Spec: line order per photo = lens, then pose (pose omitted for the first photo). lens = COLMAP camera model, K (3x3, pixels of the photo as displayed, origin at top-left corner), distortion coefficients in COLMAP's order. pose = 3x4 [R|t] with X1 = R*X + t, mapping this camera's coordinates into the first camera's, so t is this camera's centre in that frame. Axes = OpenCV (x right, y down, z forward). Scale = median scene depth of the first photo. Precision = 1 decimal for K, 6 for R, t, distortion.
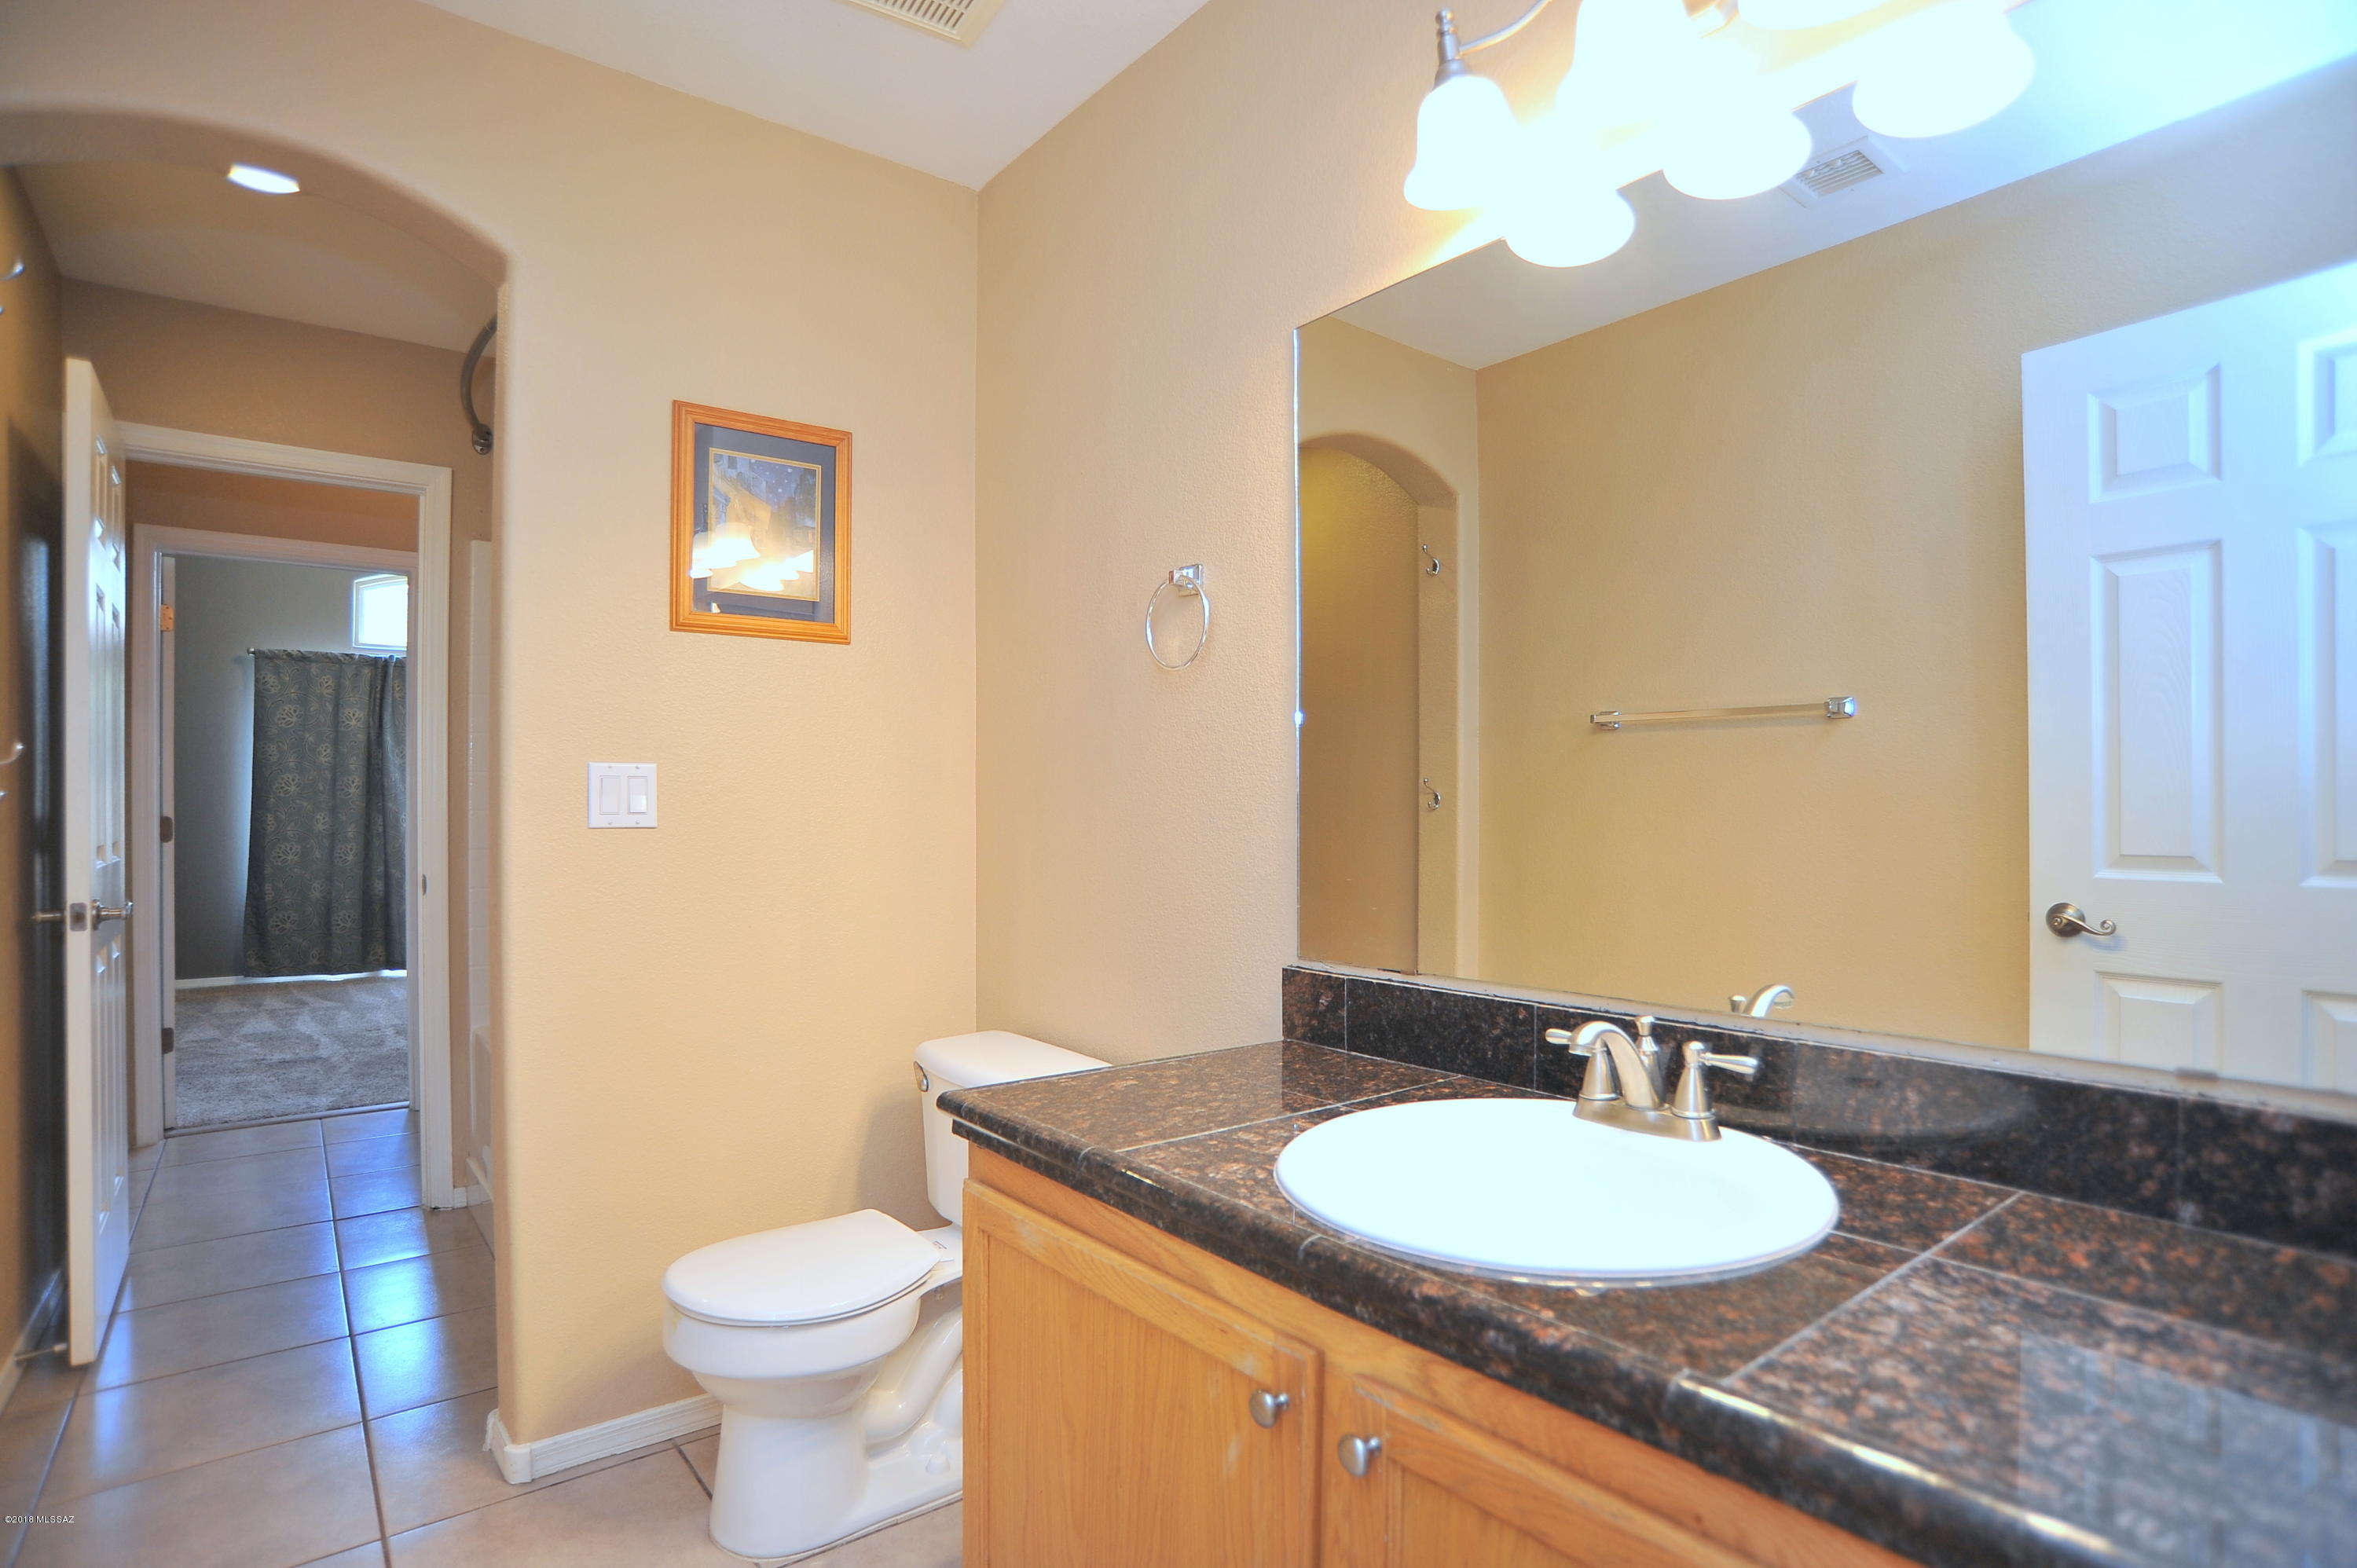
lens RADIAL K [[1208.4, 0, 1181.8], [0, 1208.4, 806.7], [0, 0, 1]] dist [-0.031188, 0.000299]
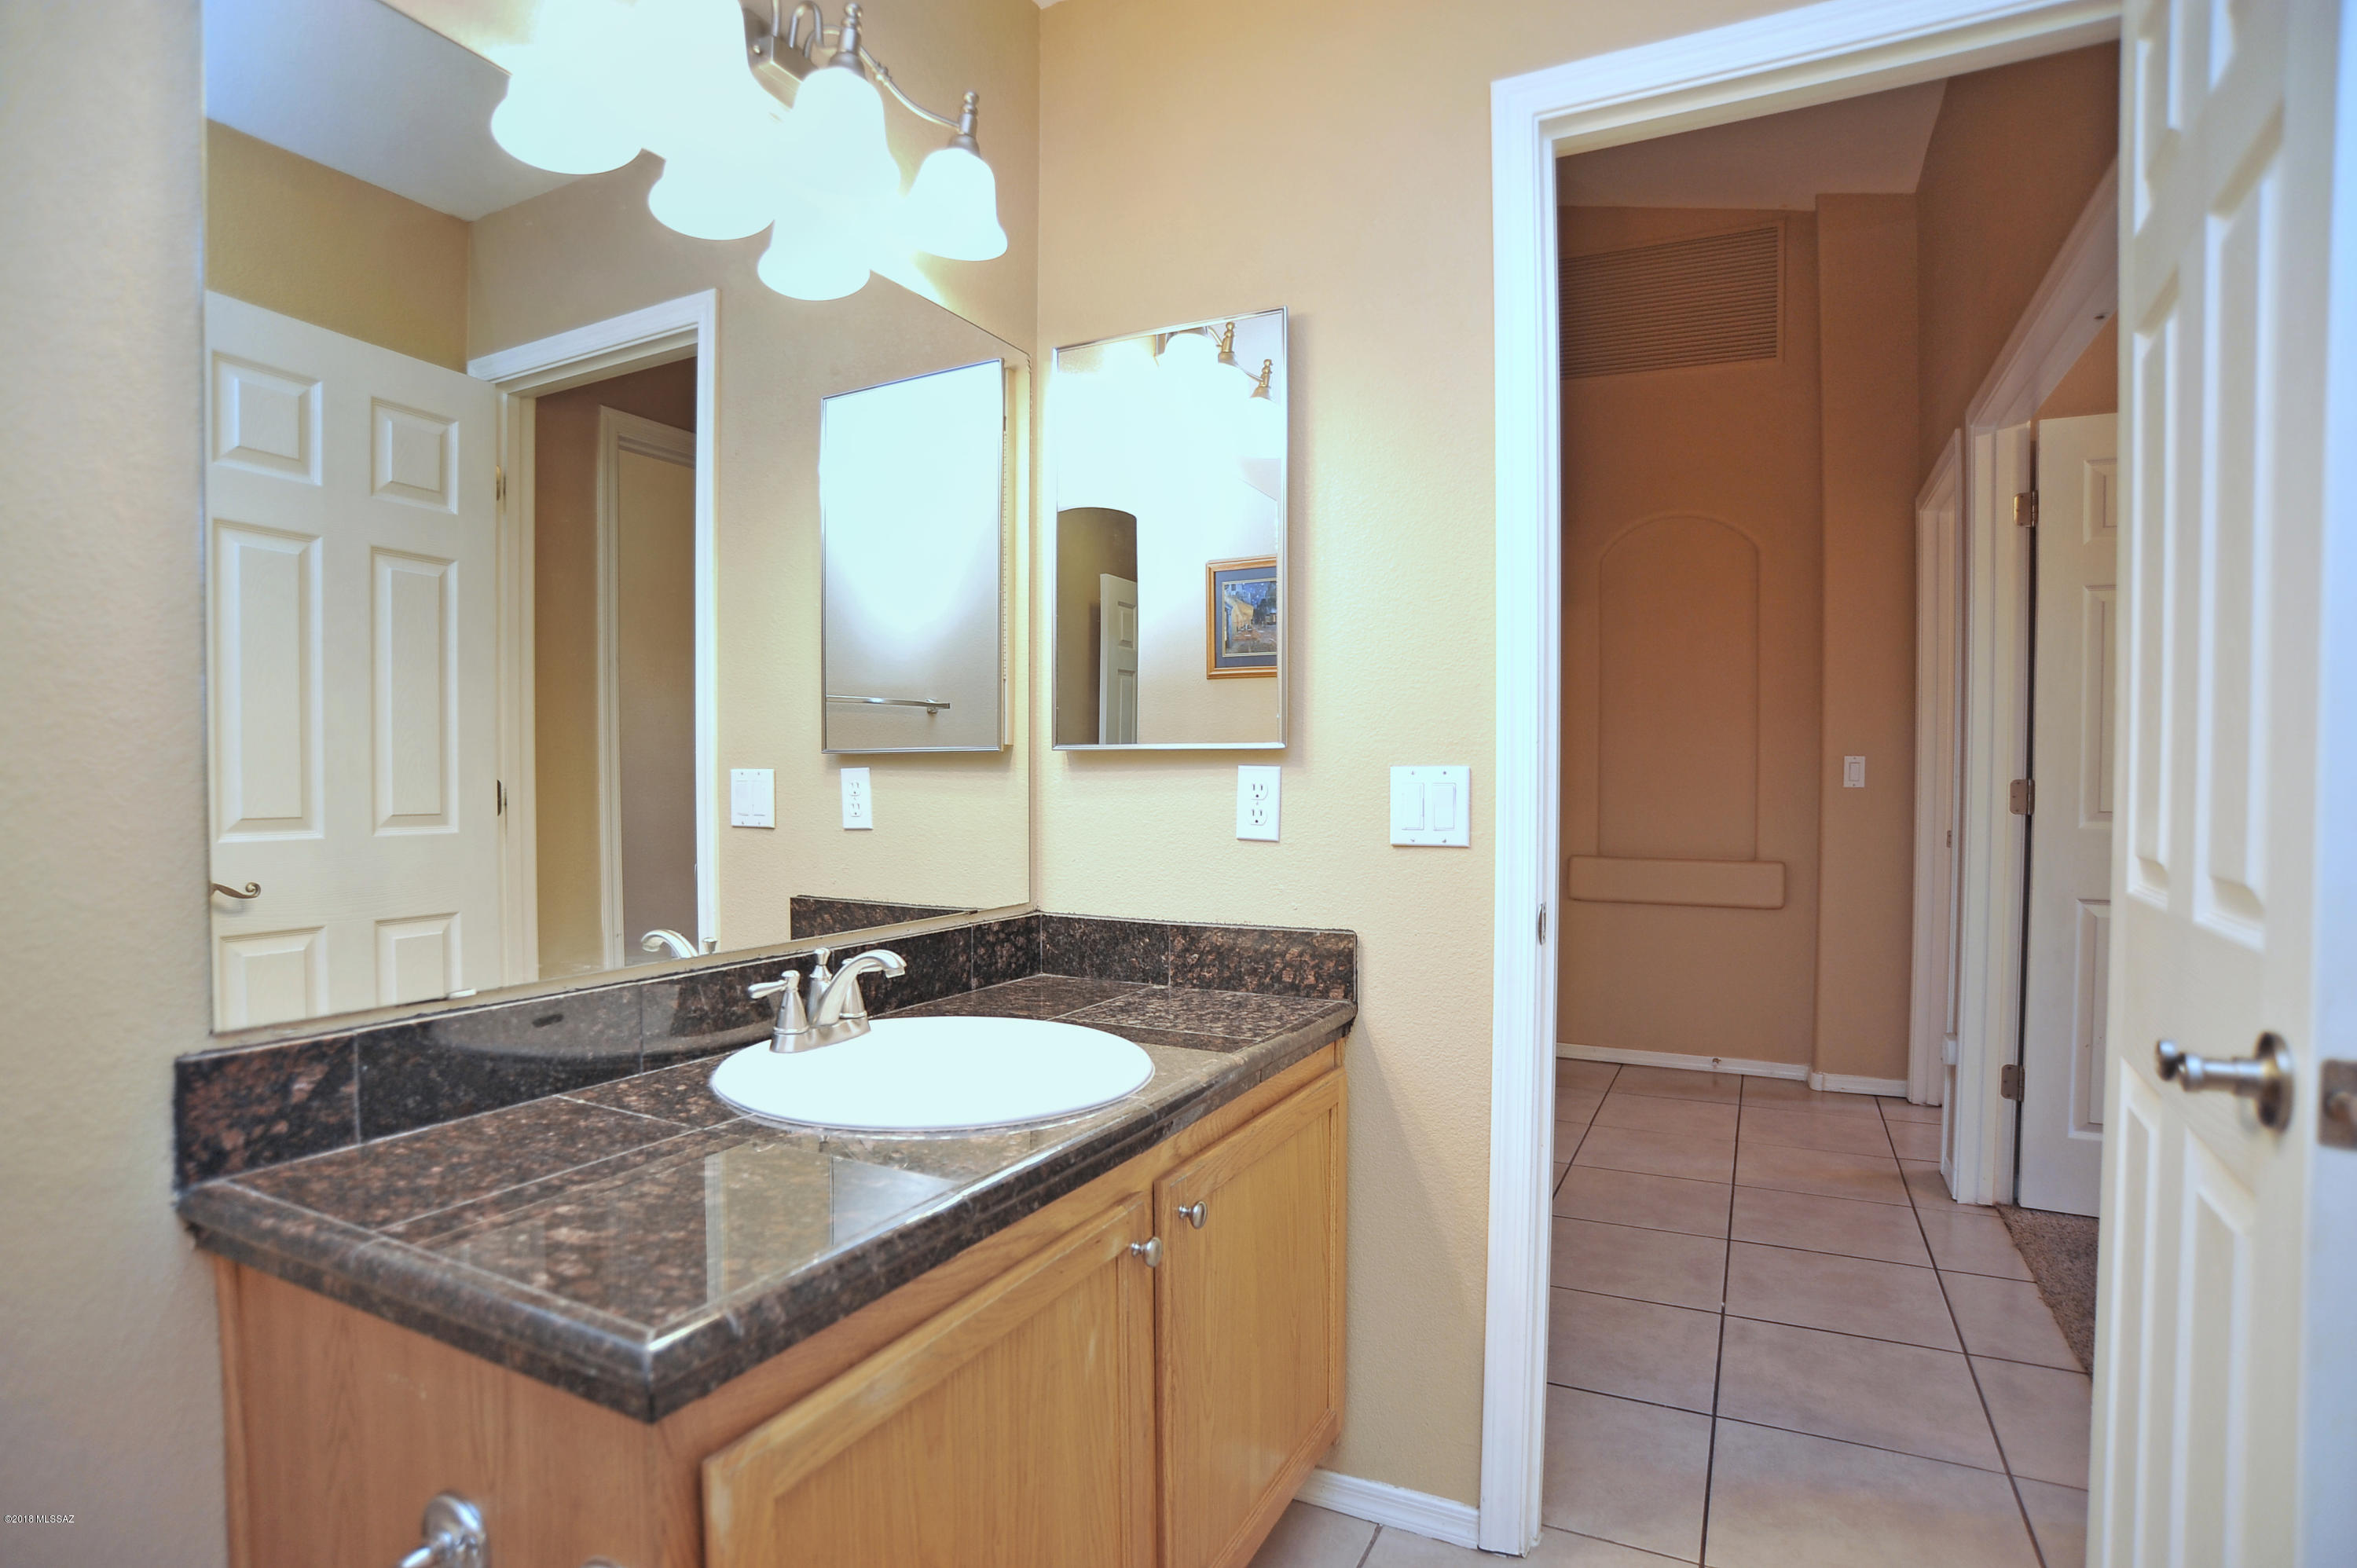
lens RADIAL K [[1208.4, 0, 1181.8], [0, 1208.4, 806.7], [0, 0, 1]] dist [-0.031188, 0.000299]
pose [[-0.411273, -0.020852, 0.911274, -0.915035], [-0.002950, 0.999764, 0.021546, 0.009095], [-0.911507, 0.006173, -0.411237, 1.264982]]
